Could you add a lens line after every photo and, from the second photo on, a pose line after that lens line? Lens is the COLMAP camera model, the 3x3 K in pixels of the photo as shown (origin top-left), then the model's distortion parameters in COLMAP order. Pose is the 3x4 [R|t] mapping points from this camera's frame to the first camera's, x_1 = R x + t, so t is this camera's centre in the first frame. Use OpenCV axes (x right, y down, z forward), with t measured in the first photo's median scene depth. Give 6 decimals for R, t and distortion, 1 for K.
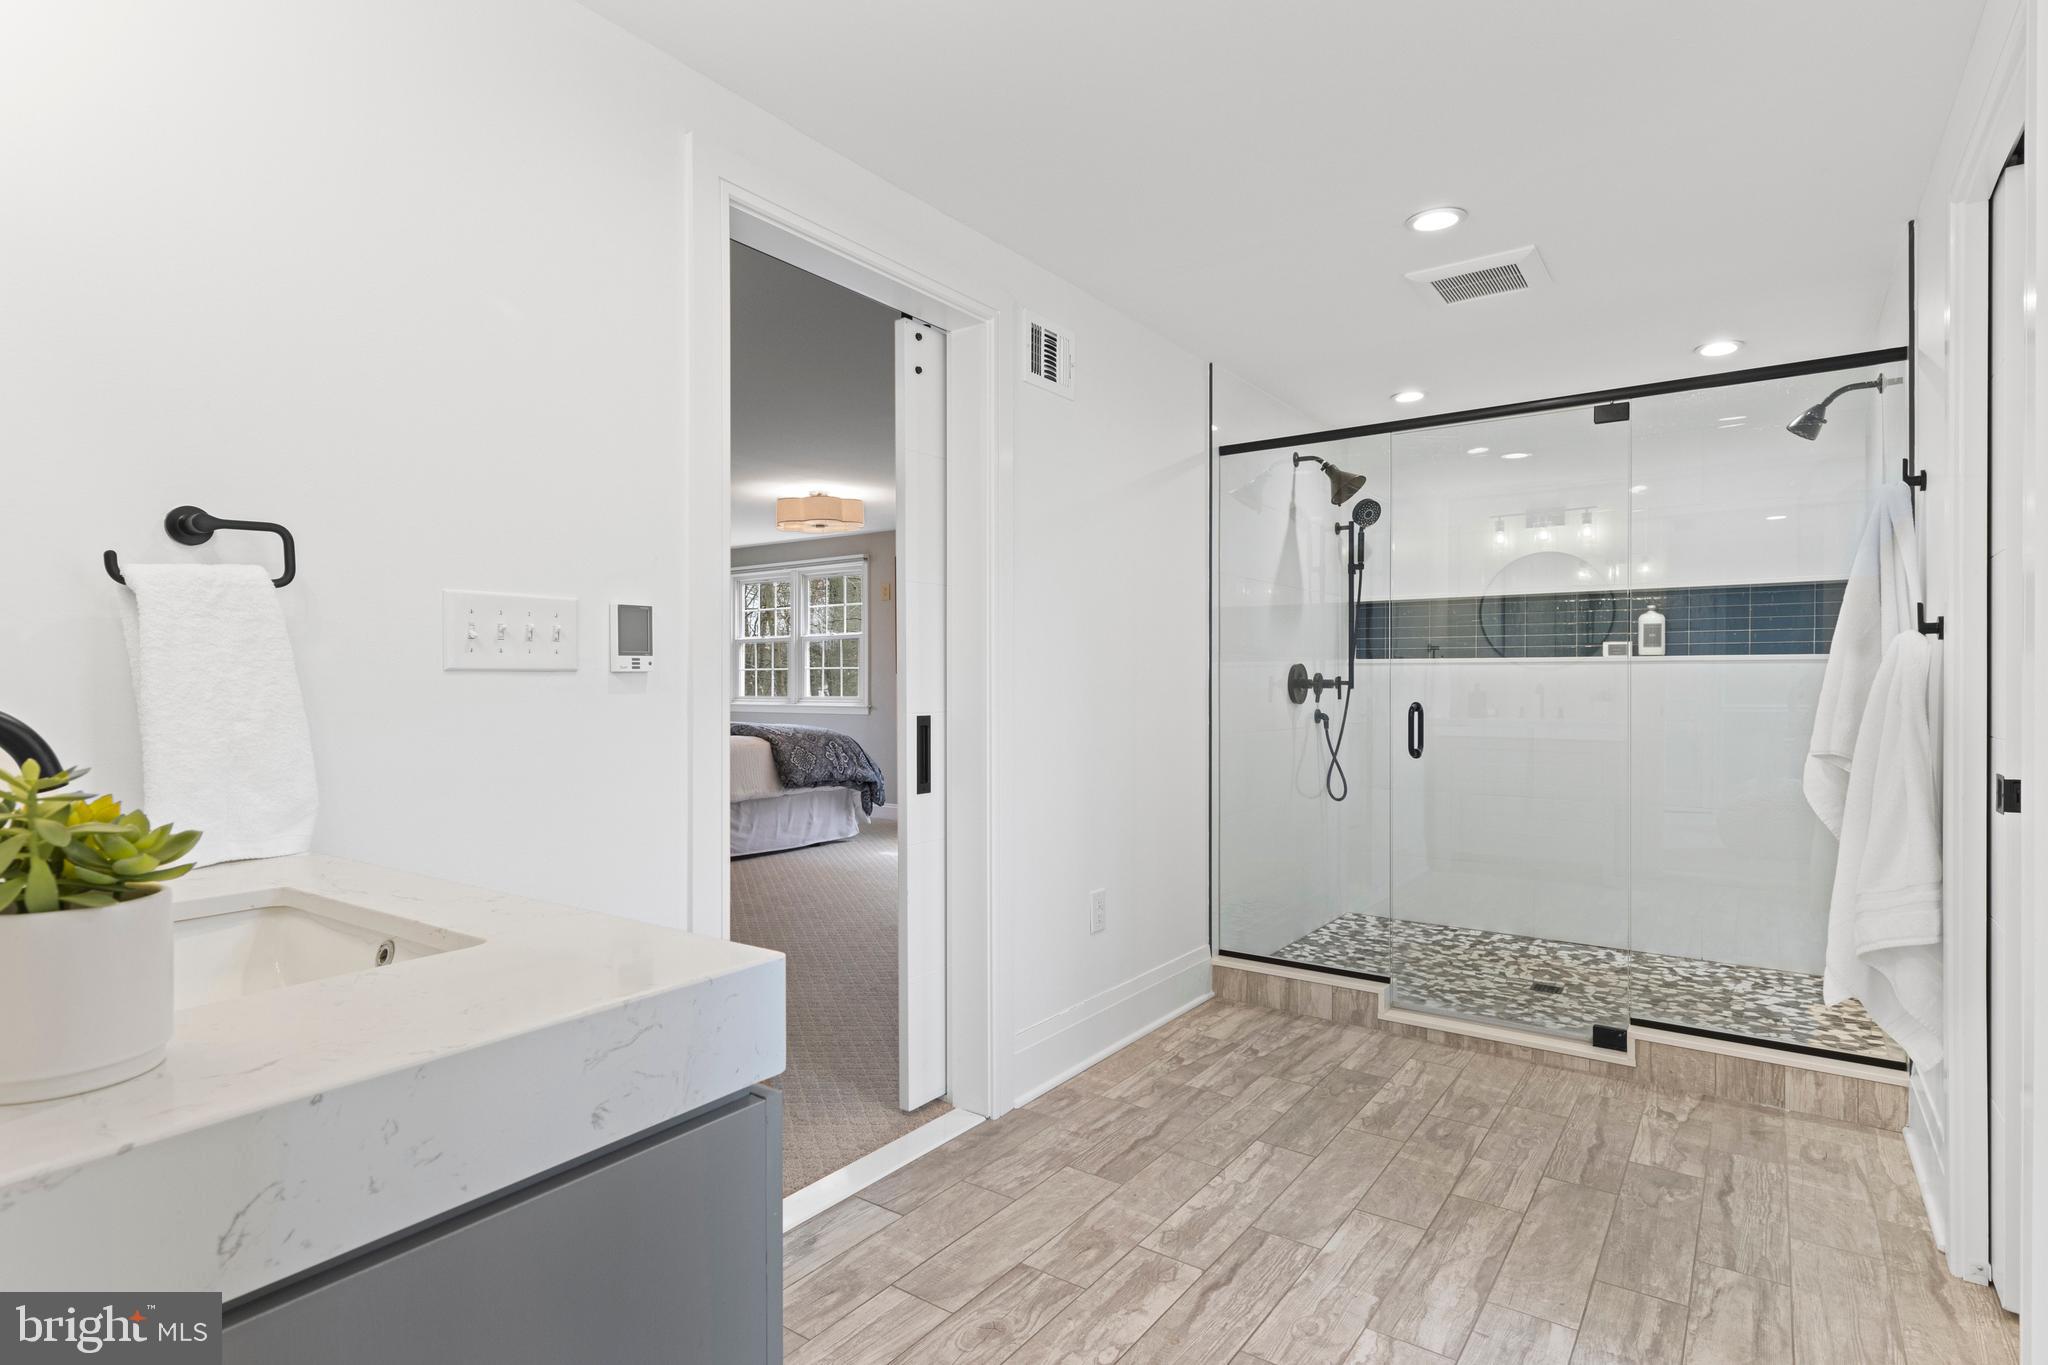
lens RADIAL K [[1043.6, 0, 1026.5], [0, 1043.6, 682.0], [0, 0, 1]] dist [0.015089, -0.005557]
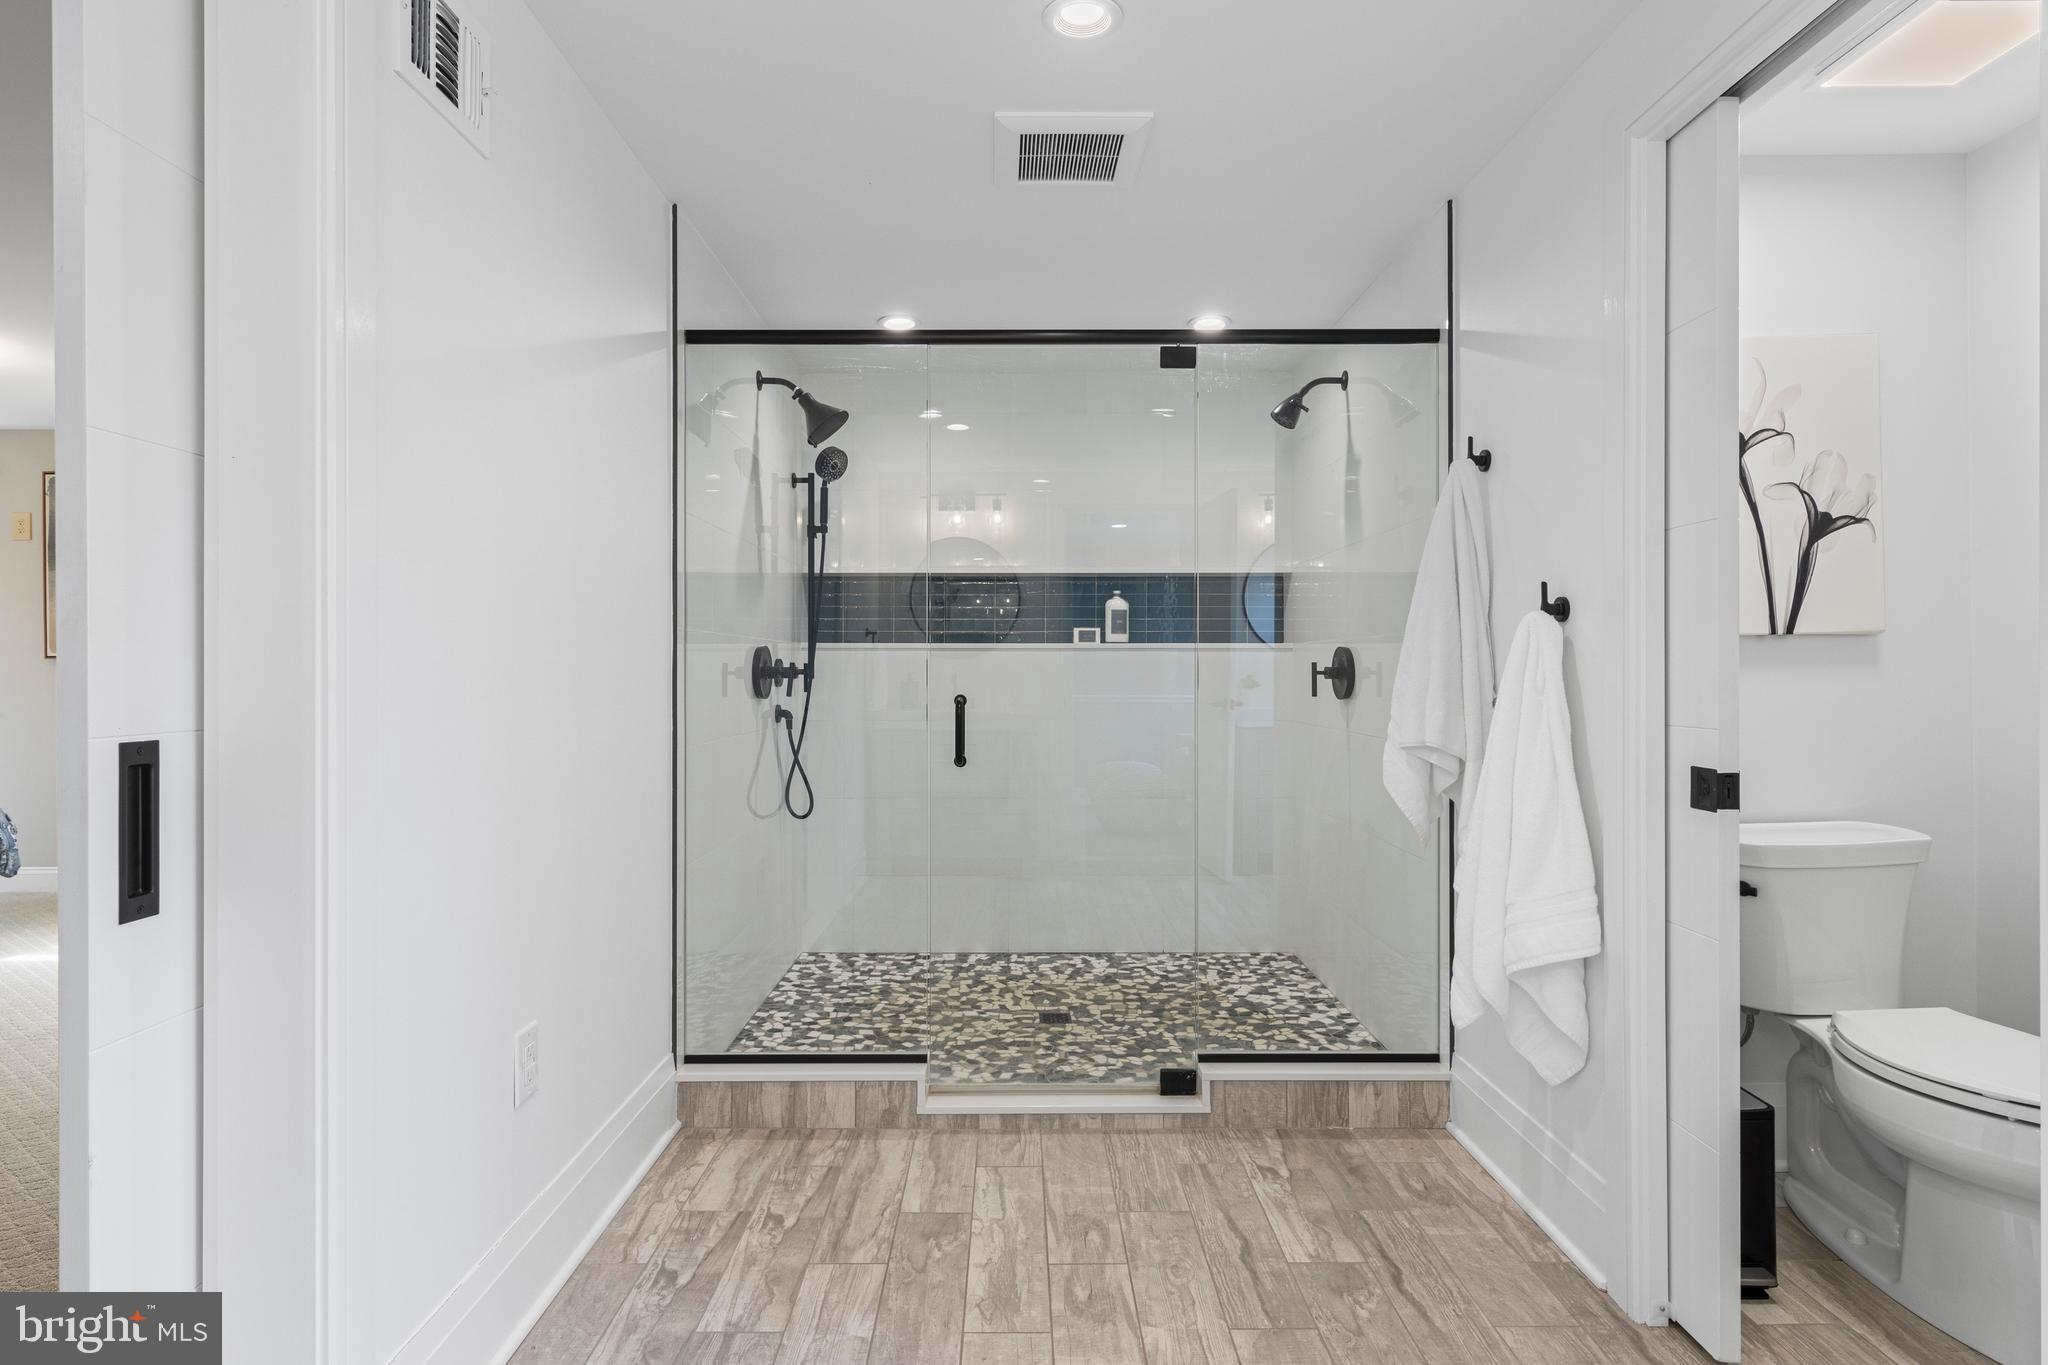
lens RADIAL K [[1043.6, 0, 1021.1], [0, 1043.6, 670.0], [0, 0, 1]] dist [0.015089, -0.005557]
pose [[0.810974, 0.000367, 0.585082, -0.043337], [0.001409, 0.999996, -0.002580, 0.002710], [-0.585080, 0.002917, 0.810970, 0.325138]]
